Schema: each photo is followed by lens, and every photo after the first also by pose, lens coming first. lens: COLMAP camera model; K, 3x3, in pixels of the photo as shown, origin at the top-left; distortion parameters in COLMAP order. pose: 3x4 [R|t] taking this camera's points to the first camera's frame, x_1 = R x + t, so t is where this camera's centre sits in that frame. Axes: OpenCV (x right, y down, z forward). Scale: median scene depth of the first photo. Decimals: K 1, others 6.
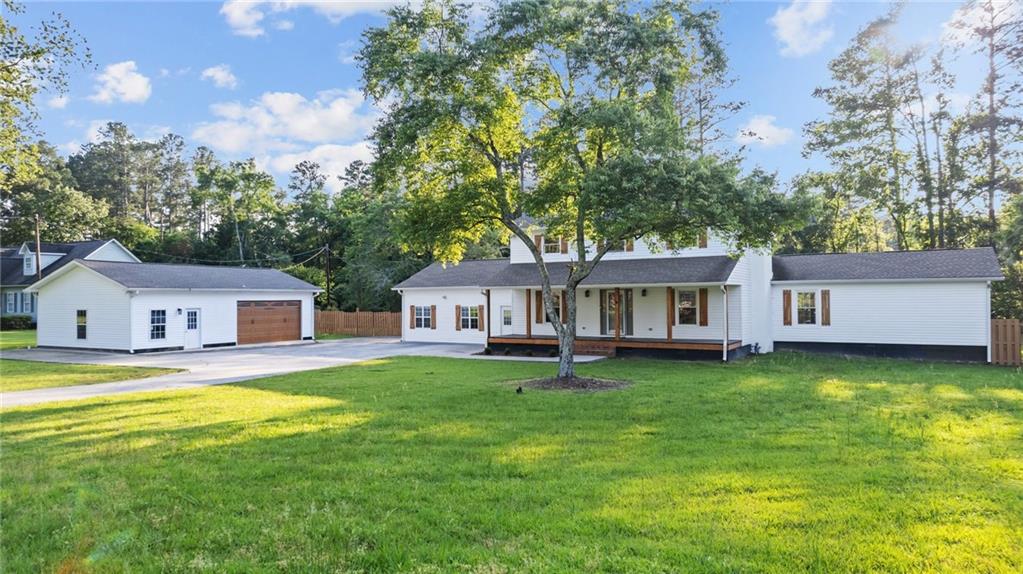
lens RADIAL K [[661.9, 0, 512.4], [0, 661.9, 282.1], [0, 0, 1]] dist [-0.057645, 0.041541]
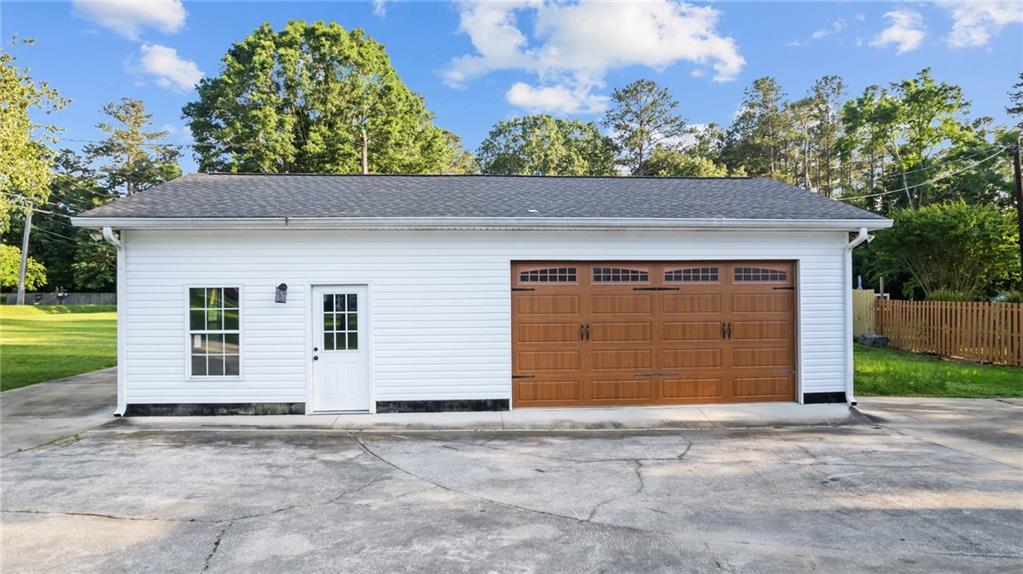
lens RADIAL K [[661.9, 0, 516.8], [0, 661.9, 278.5], [0, 0, 1]] dist [-0.057645, 0.041541]
pose [[0.518640, -0.019343, -0.854774, -0.149531], [0.023526, 0.999688, -0.008348, 0.036260], [0.854669, -0.015780, 0.518934, 0.783524]]
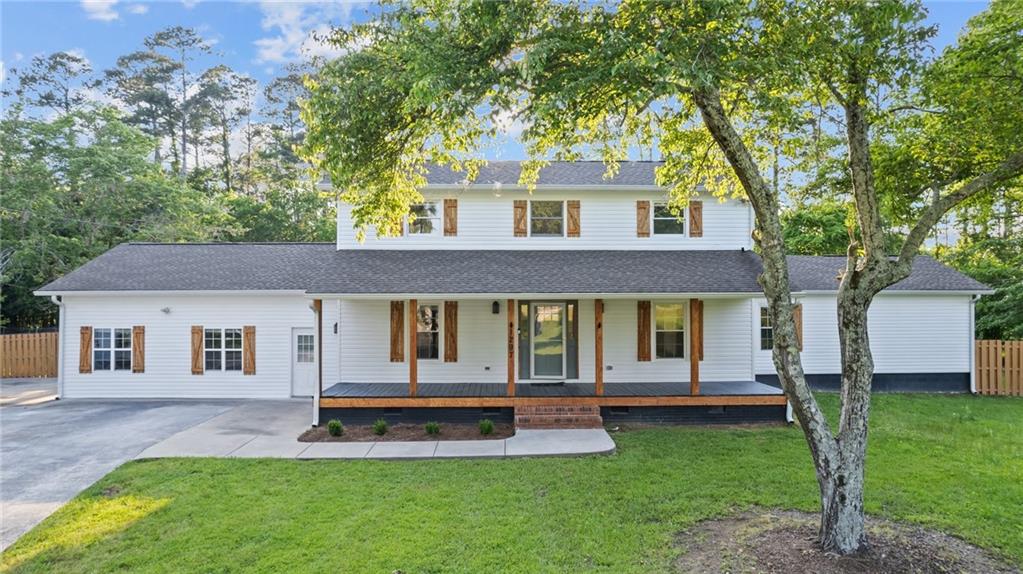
lens RADIAL K [[661.9, 0, 511.8], [0, 661.9, 282.0], [0, 0, 1]] dist [-0.057645, 0.041541]
pose [[0.847455, 0.018452, 0.530547, -0.141412], [-0.017307, 0.999825, -0.007127, -0.000257], [-0.530585, -0.003143, 0.847626, 0.415520]]
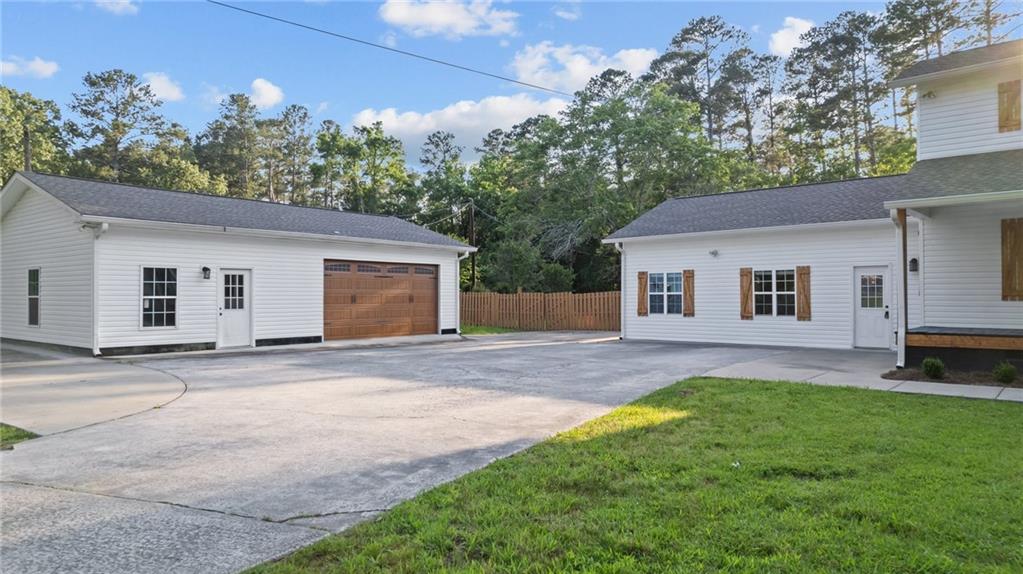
lens RADIAL K [[661.9, 0, 507.8], [0, 661.9, 283.4], [0, 0, 1]] dist [-0.057645, 0.041541]
pose [[0.980516, 0.001075, -0.196437, -0.154843], [0.000084, 0.999983, 0.005893, 0.042035], [0.196440, -0.005795, 0.980499, 0.465750]]
